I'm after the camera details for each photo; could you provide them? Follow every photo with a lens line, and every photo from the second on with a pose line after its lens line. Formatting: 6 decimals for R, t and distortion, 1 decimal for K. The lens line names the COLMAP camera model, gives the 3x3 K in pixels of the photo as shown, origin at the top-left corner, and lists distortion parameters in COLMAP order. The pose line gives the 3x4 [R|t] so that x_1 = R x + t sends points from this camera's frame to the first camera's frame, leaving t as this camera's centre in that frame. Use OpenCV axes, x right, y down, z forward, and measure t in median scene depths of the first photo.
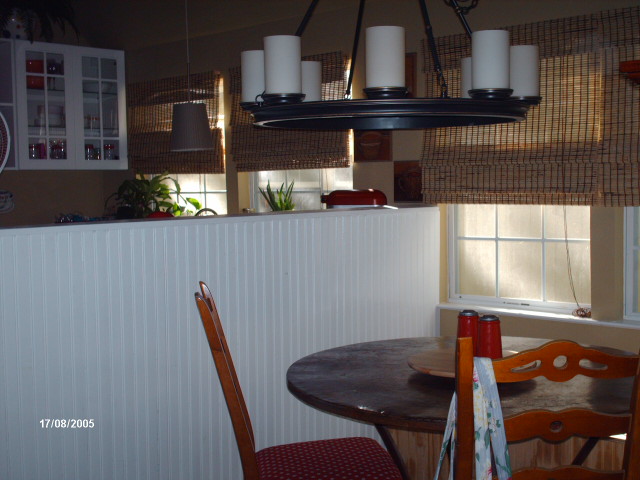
lens RADIAL K [[886.2, 0, 333.0], [0, 886.2, 241.0], [0, 0, 1]] dist [-0.002083, -0.098041]
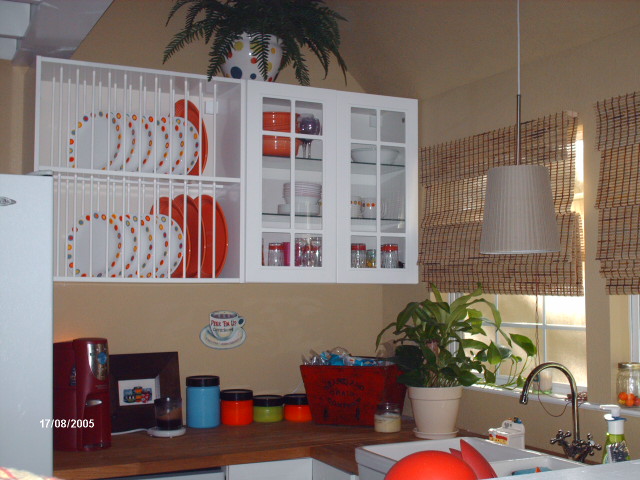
lens RADIAL K [[886.2, 0, 333.0], [0, 886.2, 241.0], [0, 0, 1]] dist [-0.002083, -0.098041]
pose [[0.936739, 0.000912, -0.350027, -0.071260], [-0.044061, 0.992349, -0.115330, -0.037715], [0.347244, 0.123457, 0.929613, 0.410020]]
